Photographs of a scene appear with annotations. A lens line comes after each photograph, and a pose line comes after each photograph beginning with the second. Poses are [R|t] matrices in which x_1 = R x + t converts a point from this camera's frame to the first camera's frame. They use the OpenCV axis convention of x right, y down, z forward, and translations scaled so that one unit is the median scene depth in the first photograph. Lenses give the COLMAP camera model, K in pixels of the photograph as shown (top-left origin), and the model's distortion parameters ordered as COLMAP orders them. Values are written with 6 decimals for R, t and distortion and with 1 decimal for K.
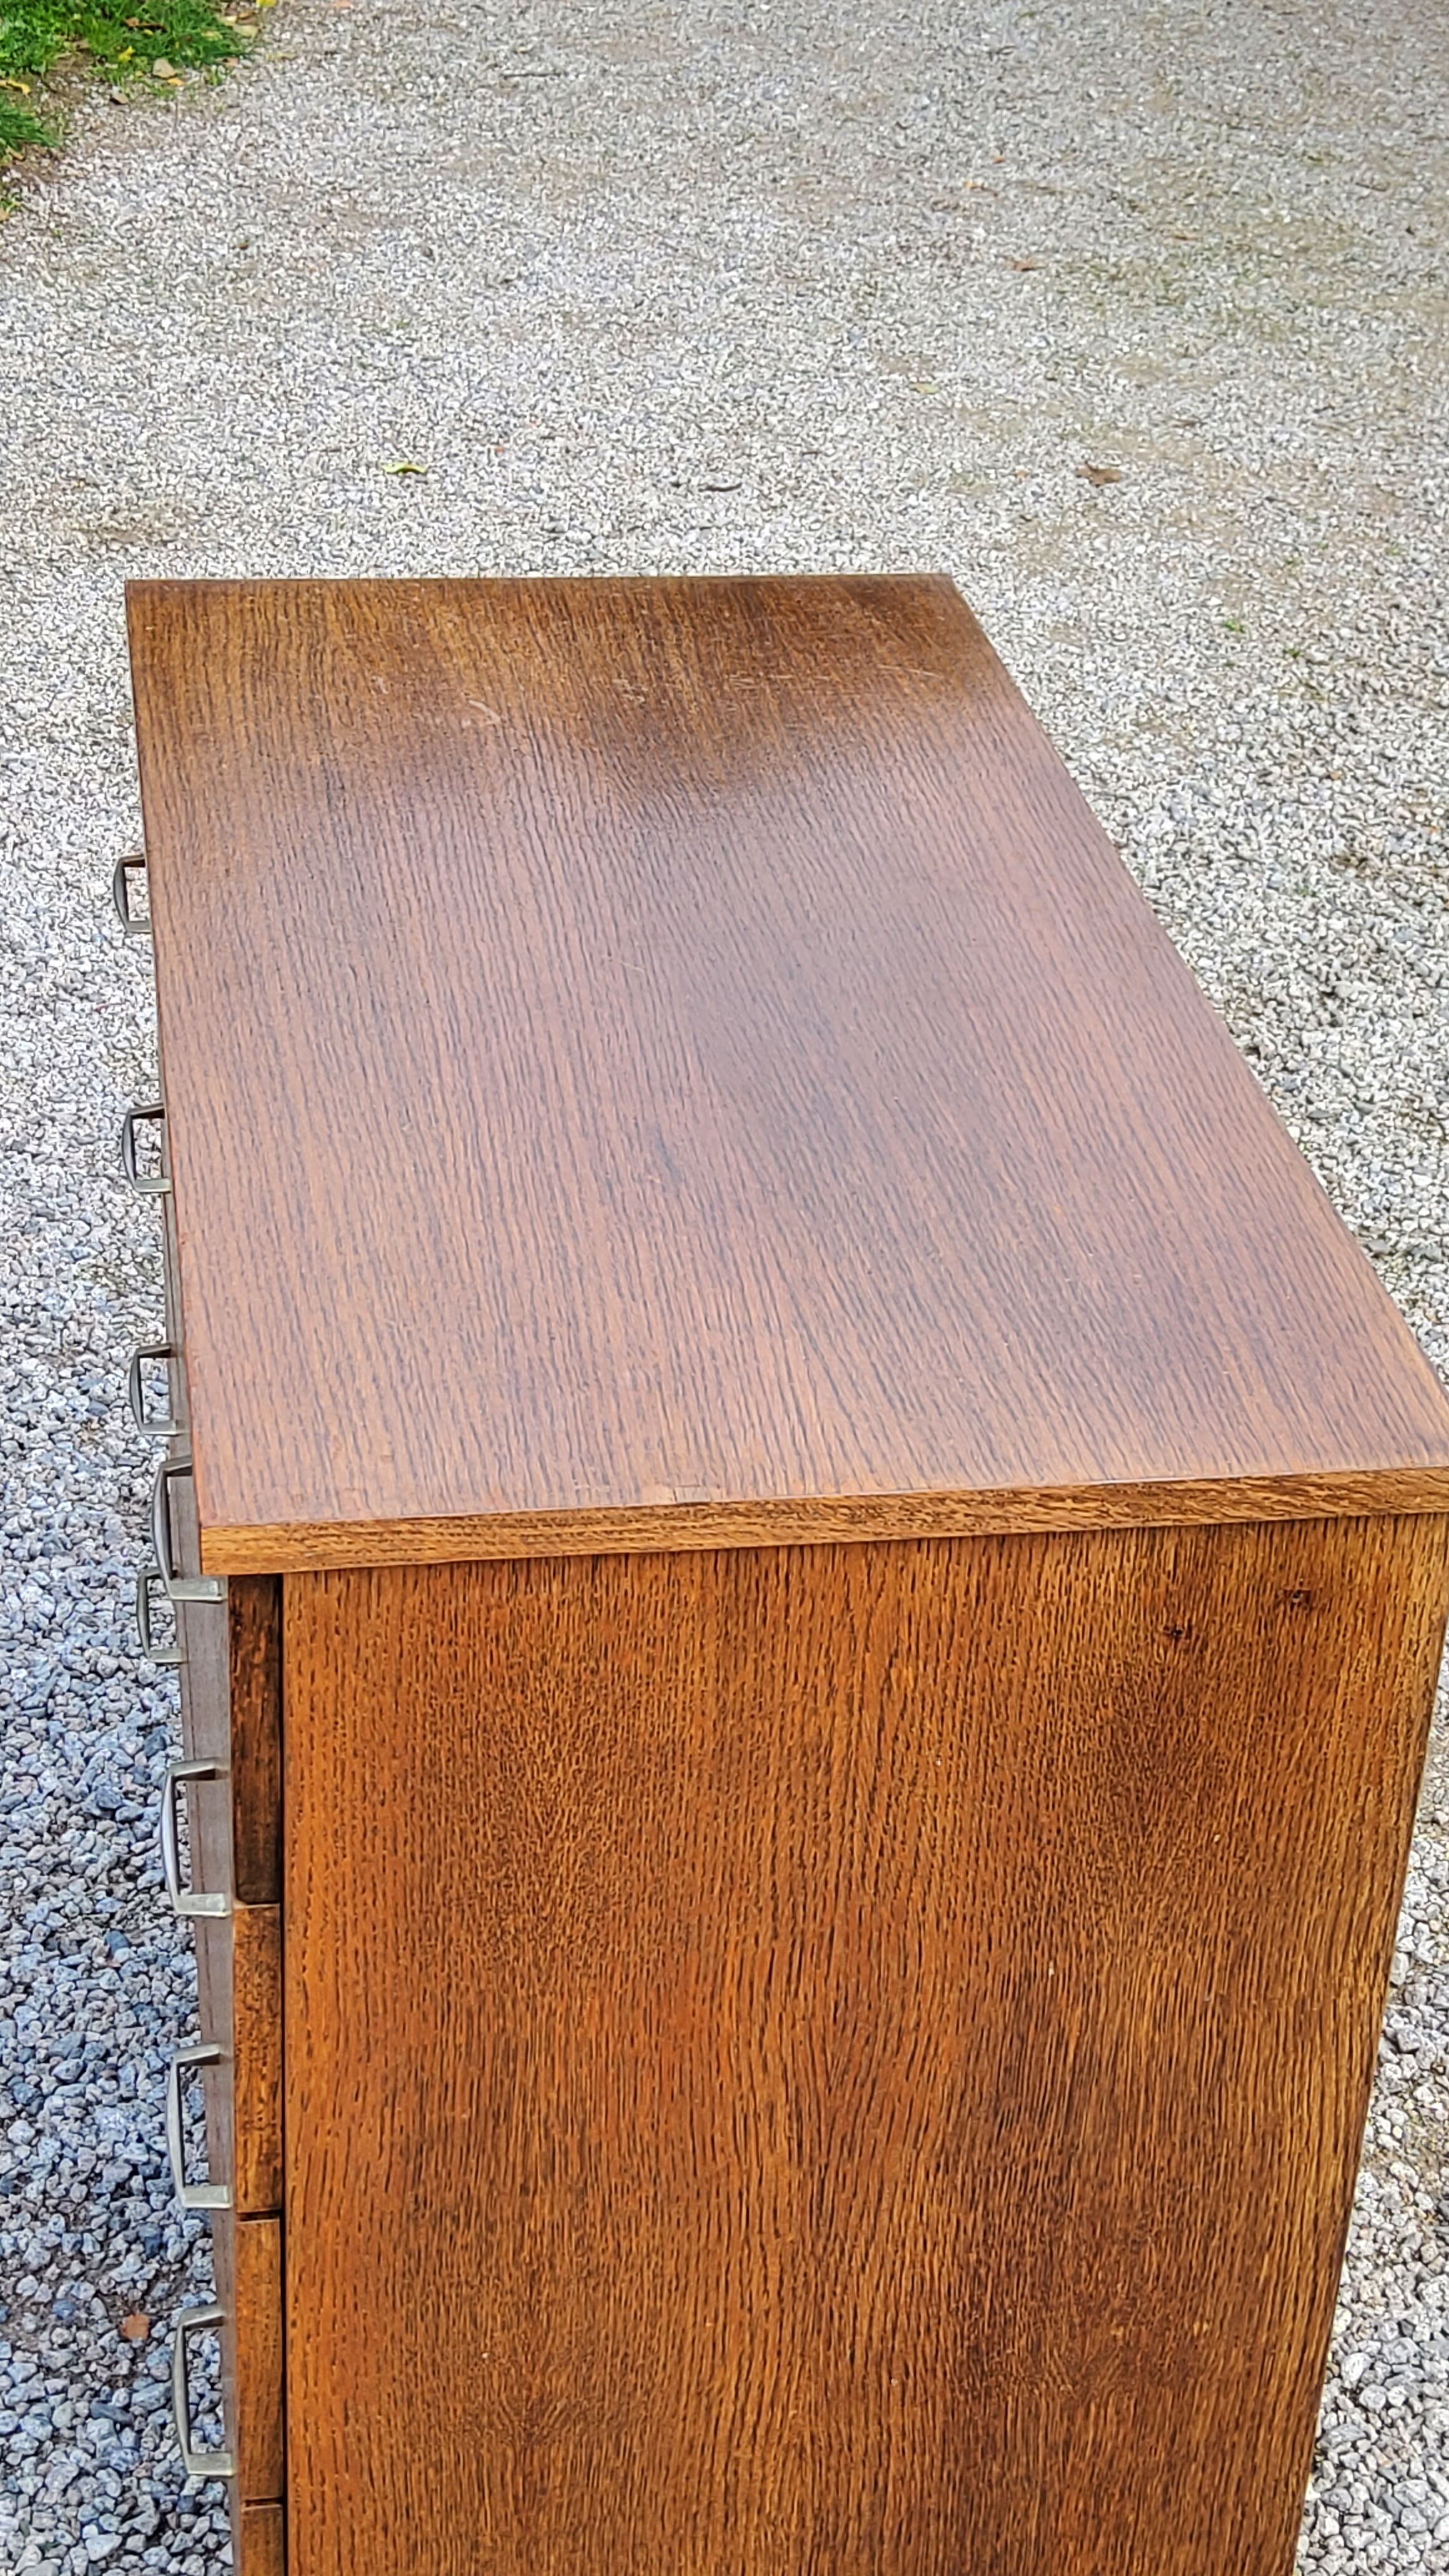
lens RADIAL K [[3821.5, 0, 742.5], [0, 3821.5, 1231.7], [0, 0, 1]] dist [0.179428, -0.496207]
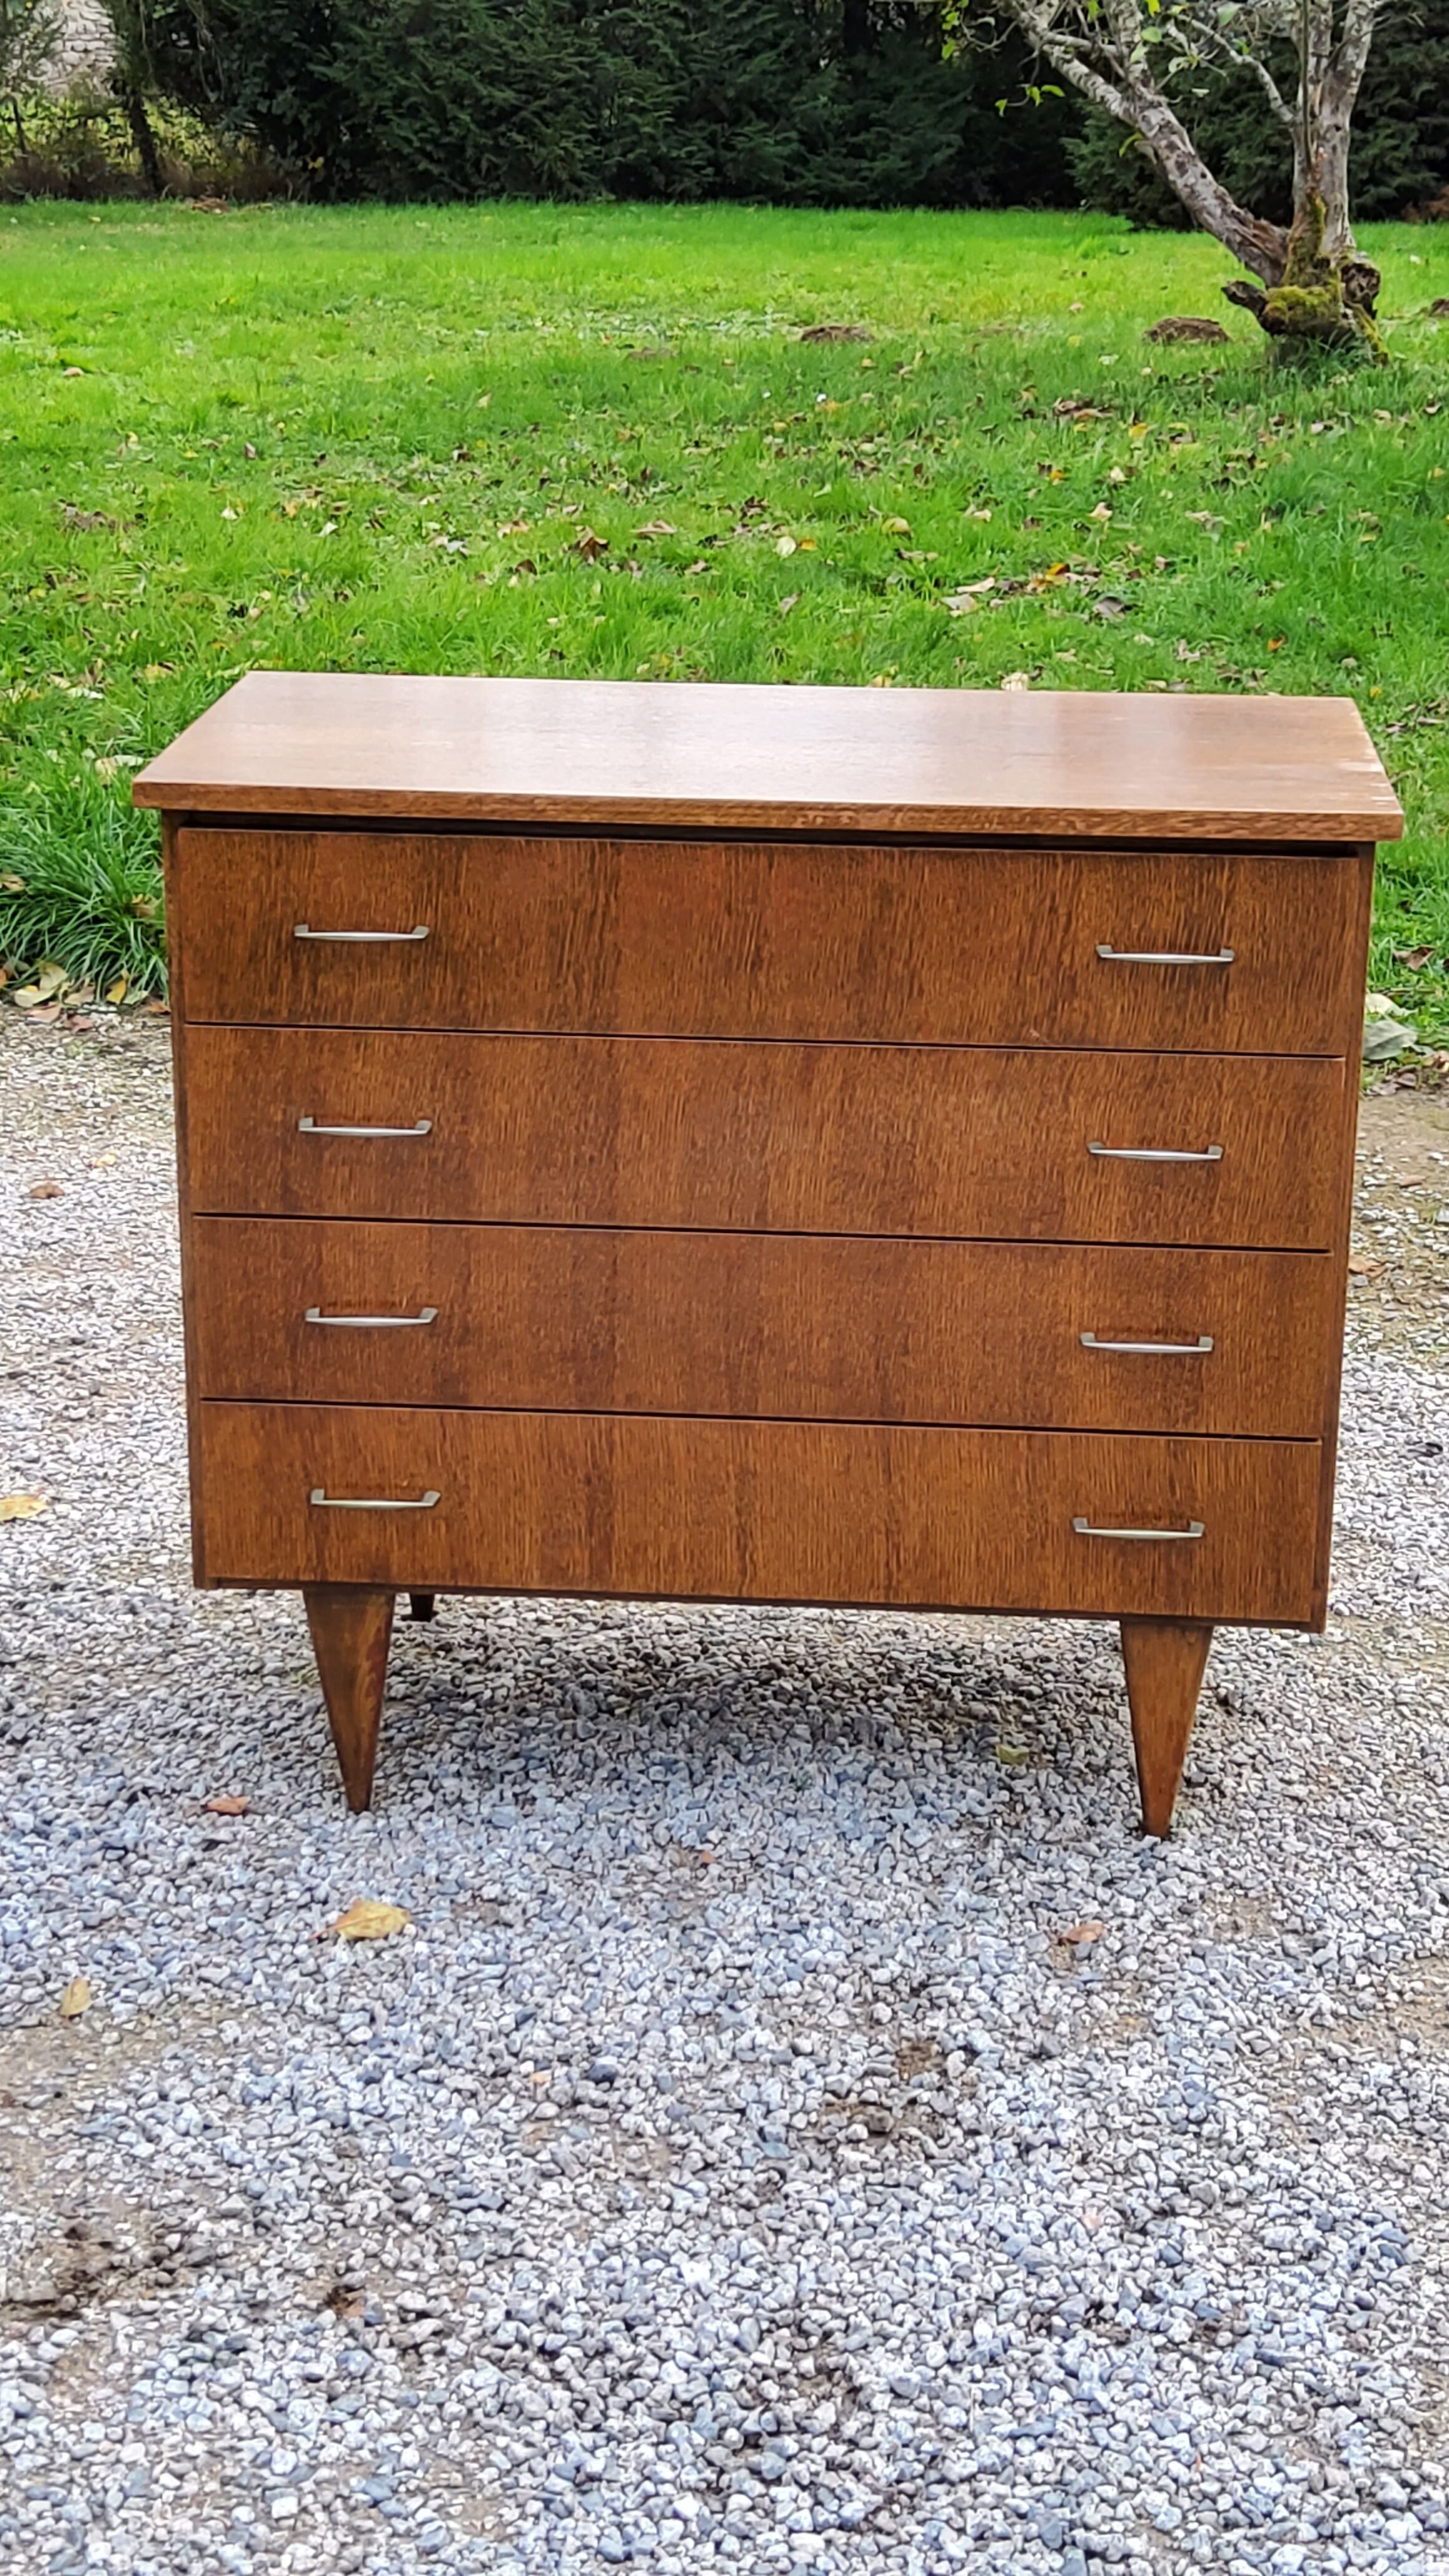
lens RADIAL K [[3821.5, 0, 742.5], [0, 3821.5, 1231.7], [0, 0, 1]] dist [0.179428, -0.496207]
pose [[0.232149, -0.347090, 0.908645, -1.941890], [0.473950, 0.856131, 0.205942, -0.290986], [-0.849399, 0.382843, 0.363253, 0.540217]]
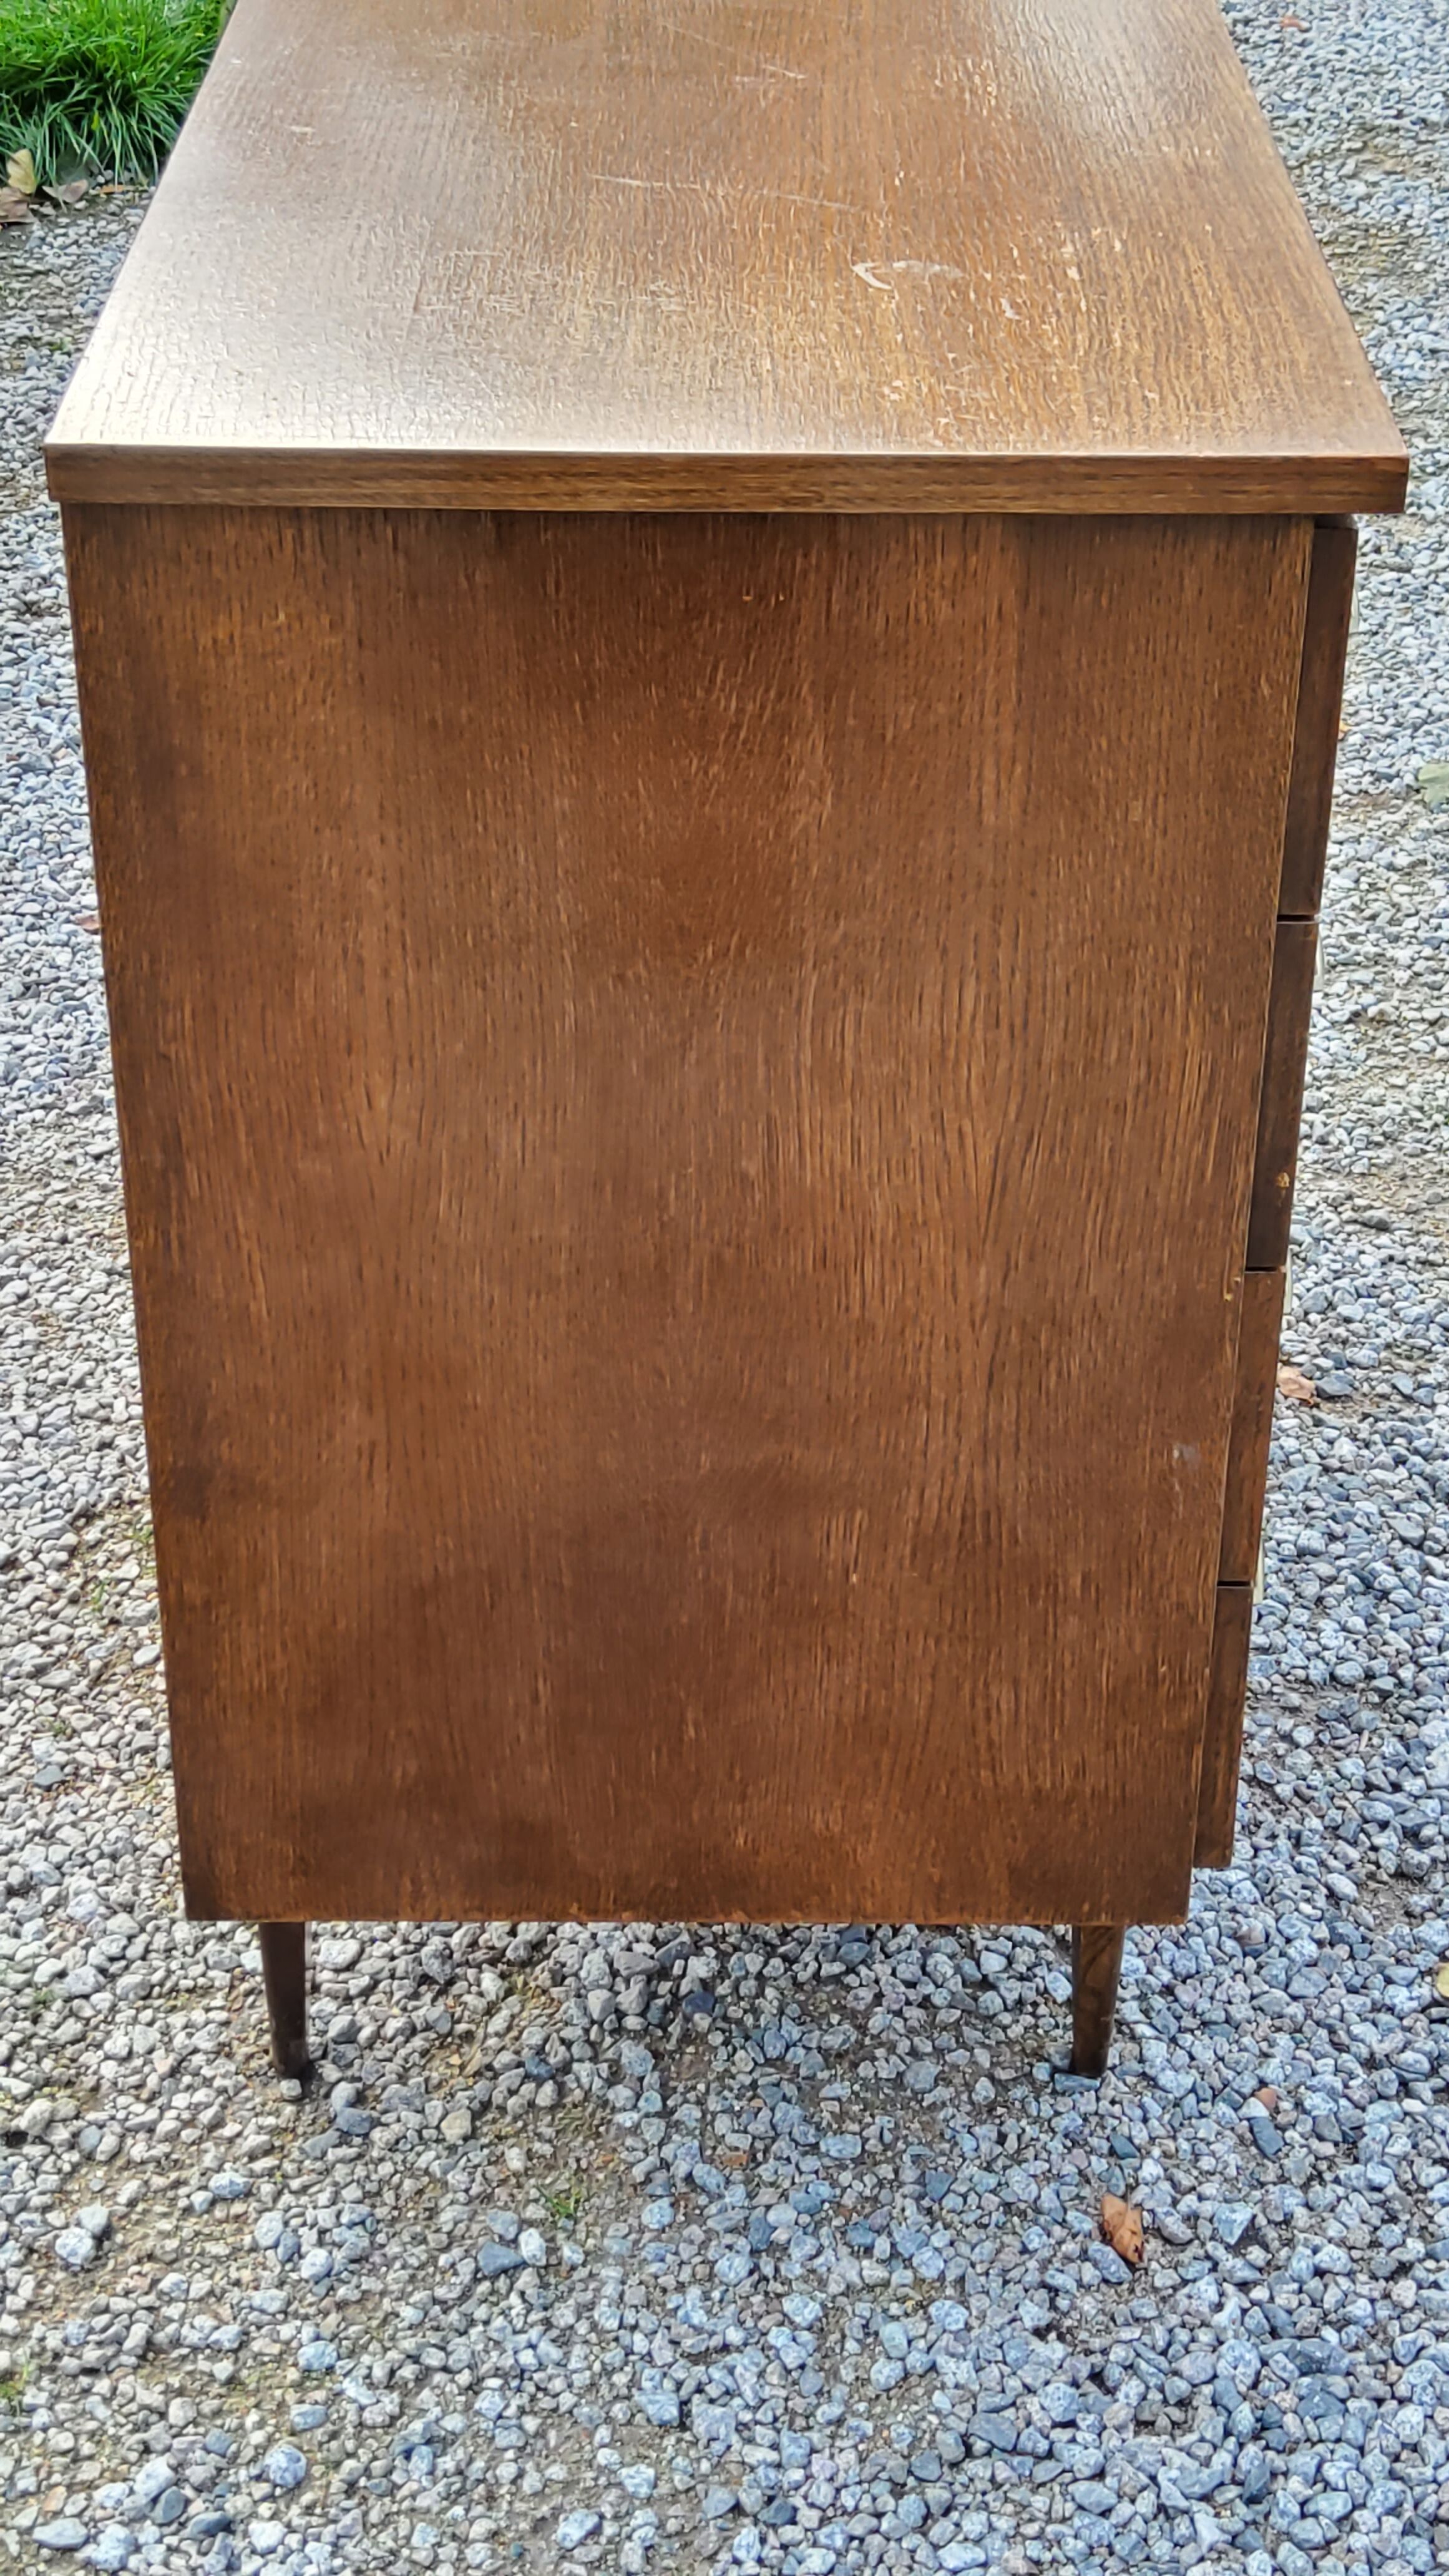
lens RADIAL K [[3821.5, 0, 742.5], [0, 3821.5, 1231.7], [0, 0, 1]] dist [0.179428, -0.496207]
pose [[-0.984527, -0.132228, 0.114992, -0.200921], [0.034455, 0.497336, 0.866873, -0.900113], [-0.171815, 0.857422, -0.485085, 1.983575]]
